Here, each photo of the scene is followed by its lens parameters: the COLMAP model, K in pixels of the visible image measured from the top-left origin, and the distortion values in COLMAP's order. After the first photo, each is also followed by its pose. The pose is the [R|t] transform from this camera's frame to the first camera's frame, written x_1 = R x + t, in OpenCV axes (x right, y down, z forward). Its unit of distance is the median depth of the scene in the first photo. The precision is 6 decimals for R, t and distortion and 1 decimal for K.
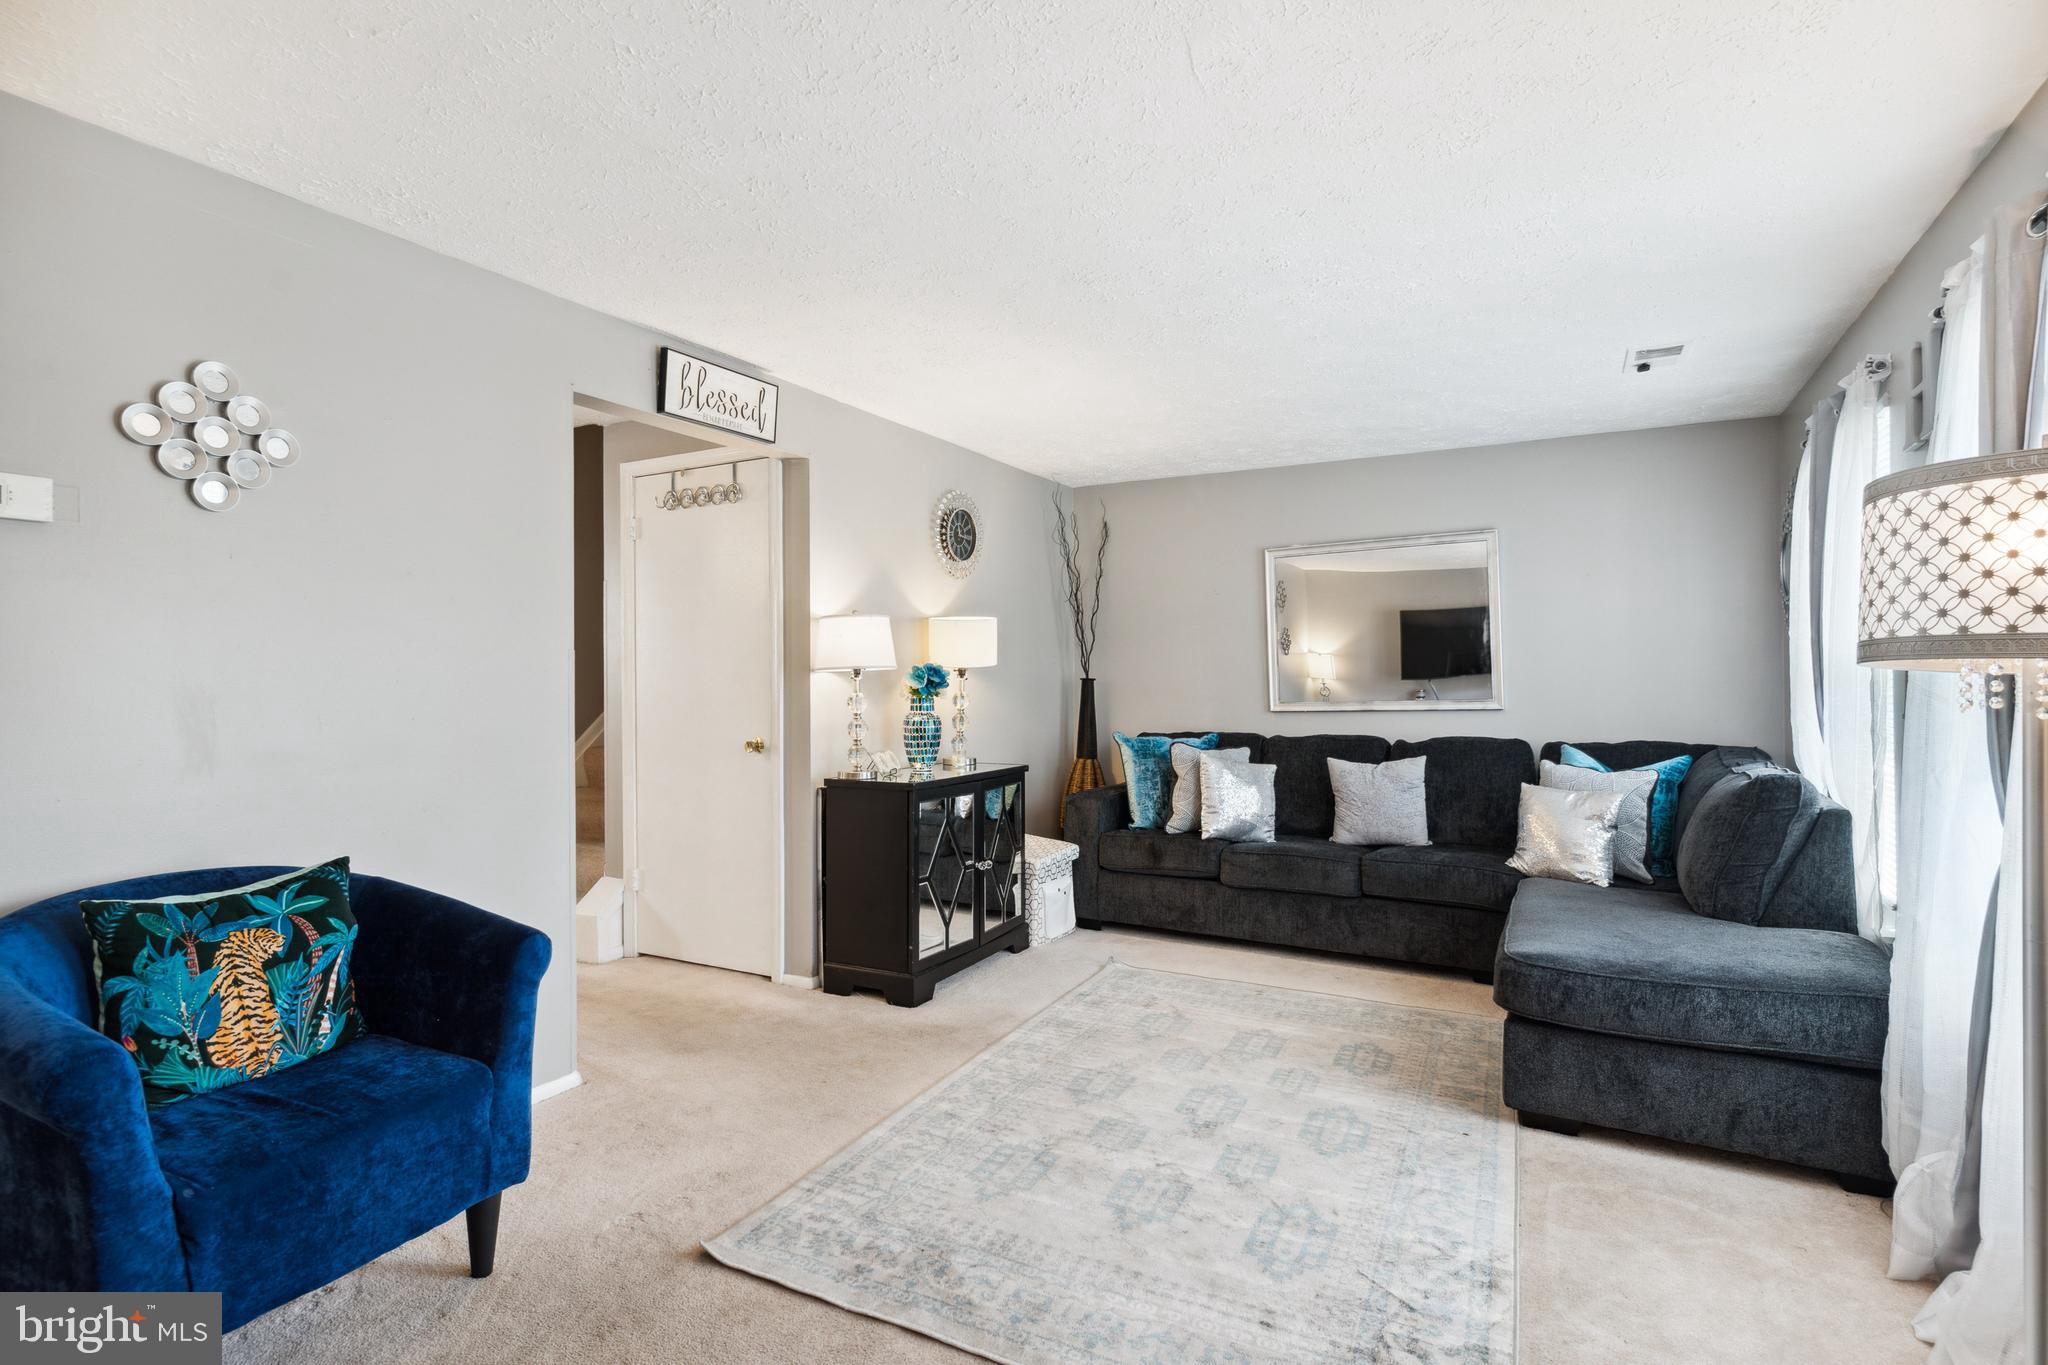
lens RADIAL K [[1007.1, 0, 1020.1], [0, 1007.1, 668.1], [0, 0, 1]] dist [0.002029, 0.000394]
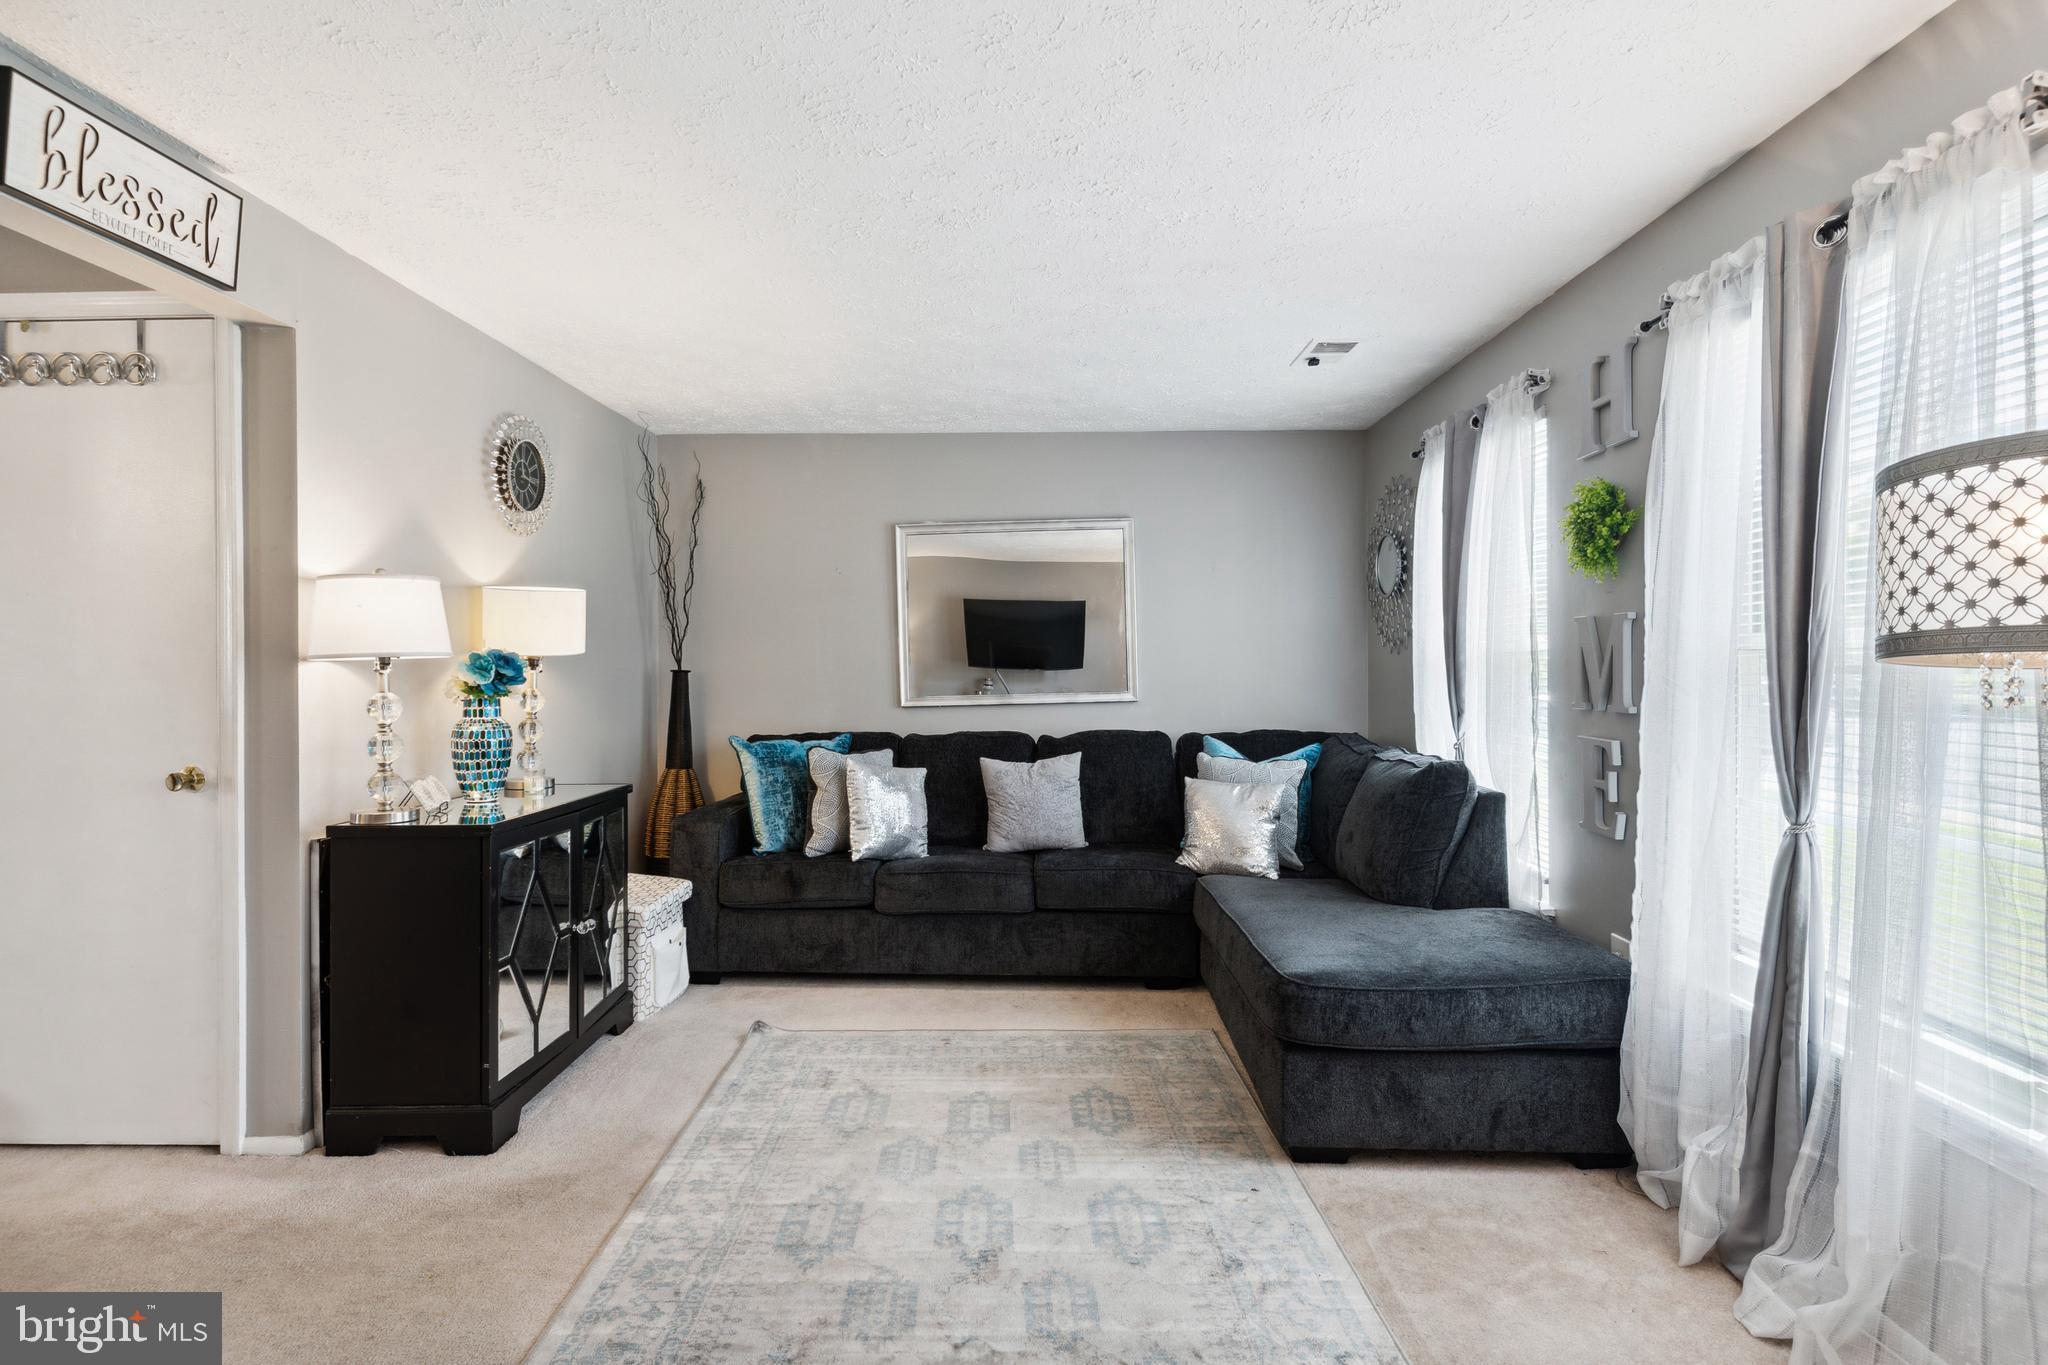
lens RADIAL K [[1011.6, 0, 1020.6], [0, 1011.6, 665.6], [0, 0, 1]] dist [0.001032, 0.000692]
pose [[0.885972, 0.001013, 0.463738, -0.103854], [-0.004076, 0.999976, 0.005605, 0.001218], [-0.463721, -0.006856, 0.885955, 0.223303]]
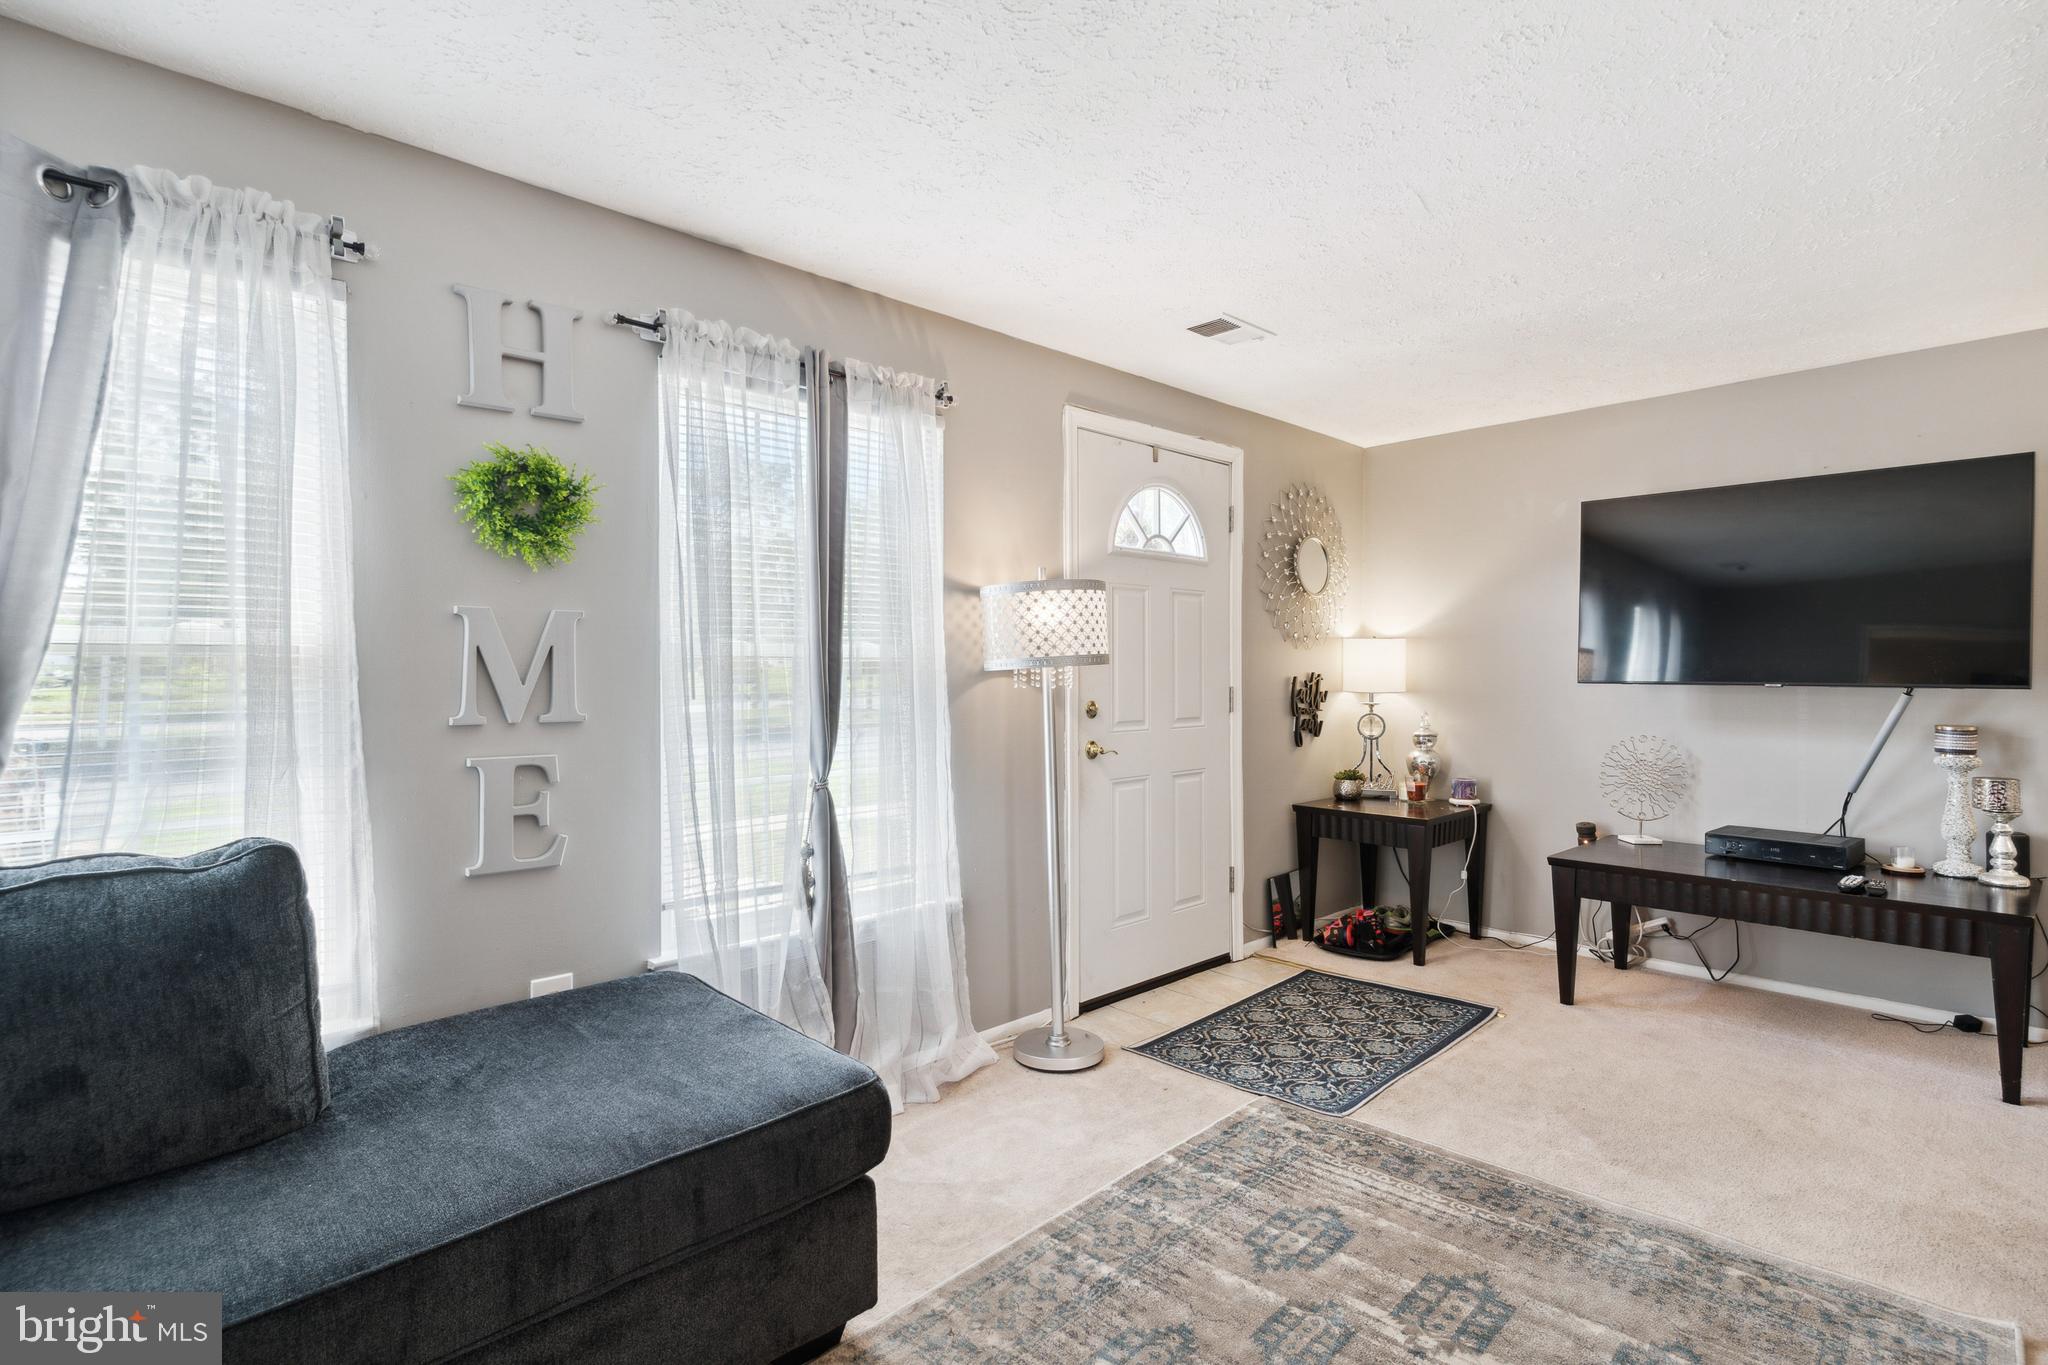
lens RADIAL K [[1003.0, 0, 1024.1], [0, 1003.0, 674.2], [0, 0, 1]] dist [0.001087, 0.001166]
pose [[-0.956827, 0.003514, 0.290636, 0.138689], [0.002122, 0.999985, -0.005104, 0.010983], [-0.290650, -0.004267, -0.956820, 1.160659]]
